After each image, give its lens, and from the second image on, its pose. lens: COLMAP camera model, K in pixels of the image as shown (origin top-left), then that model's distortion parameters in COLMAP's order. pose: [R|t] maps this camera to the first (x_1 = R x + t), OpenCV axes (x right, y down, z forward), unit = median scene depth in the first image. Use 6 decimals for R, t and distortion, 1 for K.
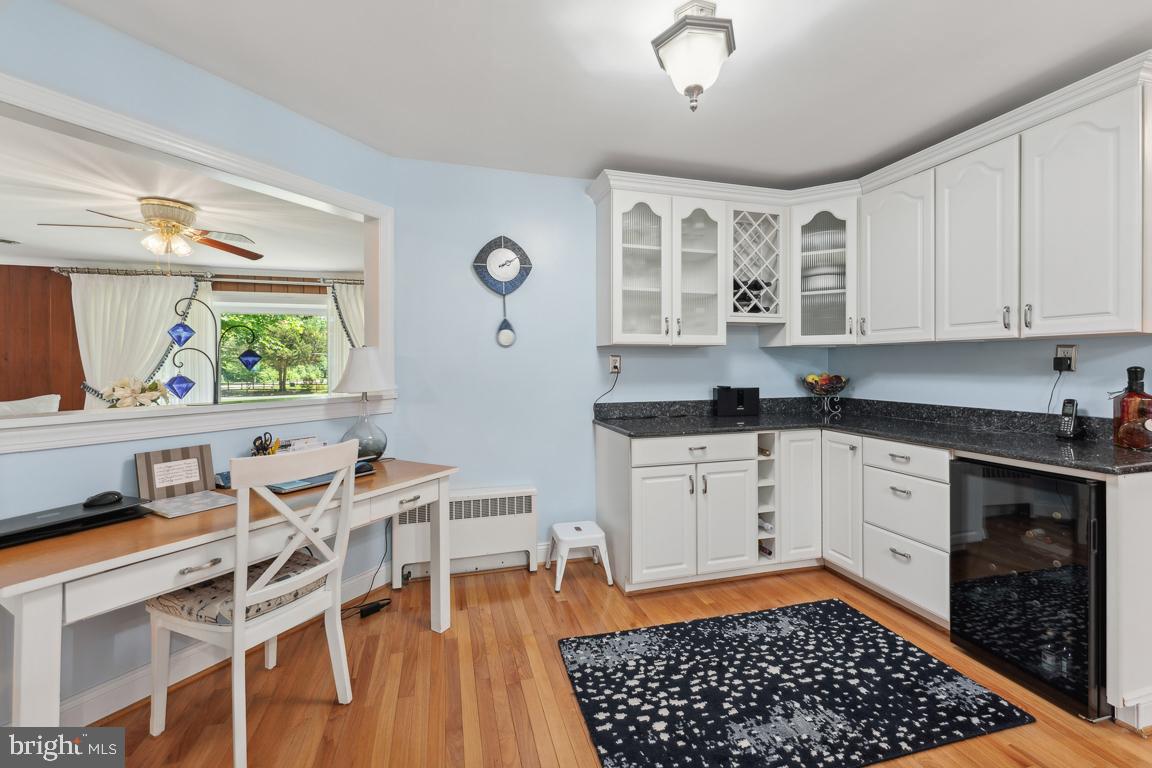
lens RADIAL K [[465.6, 0, 582.4], [0, 465.6, 367.5], [0, 0, 1]] dist [0.000880, 0.000067]
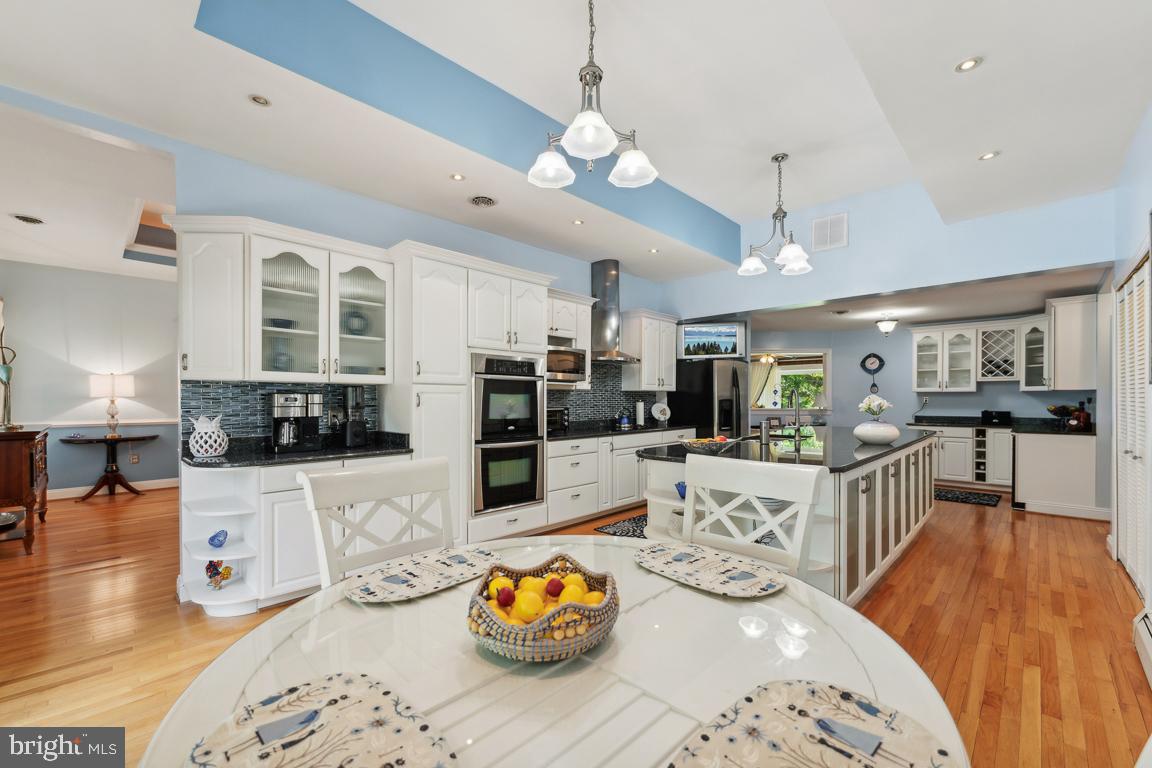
lens RADIAL K [[472.4, 0, 569.1], [0, 472.4, 399.0], [0, 0, 1]] dist [-0.000105, -0.000082]
pose [[0.478720, 0.005759, -0.877948, 1.405357], [-0.009842, 0.999951, 0.001193, 0.004280], [0.877912, 0.008070, 0.478754, -1.883702]]
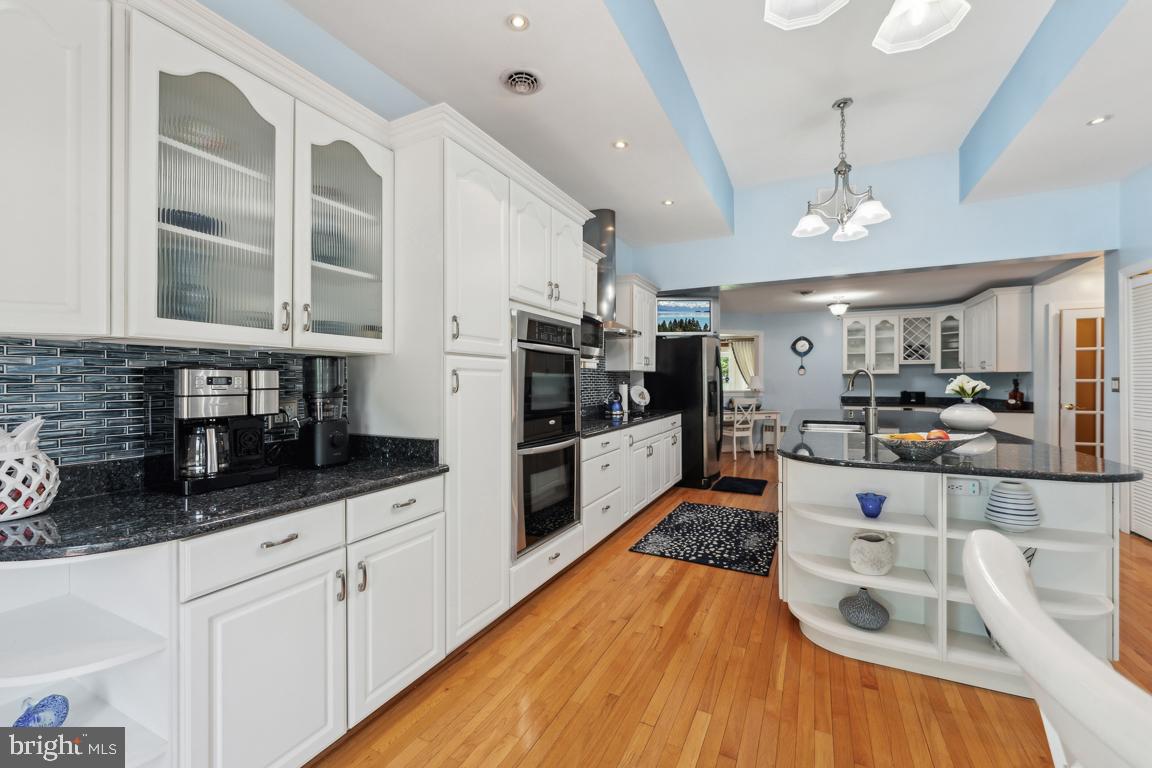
lens RADIAL K [[472.2, 0, 571.4], [0, 472.2, 380.2], [0, 0, 1]] dist [0.001041, -0.000029]
pose [[0.727512, 0.002451, -0.686091, 0.774455], [-0.007842, 0.999958, -0.004743, 0.012302], [0.686050, 0.008831, 0.727500, -2.043335]]
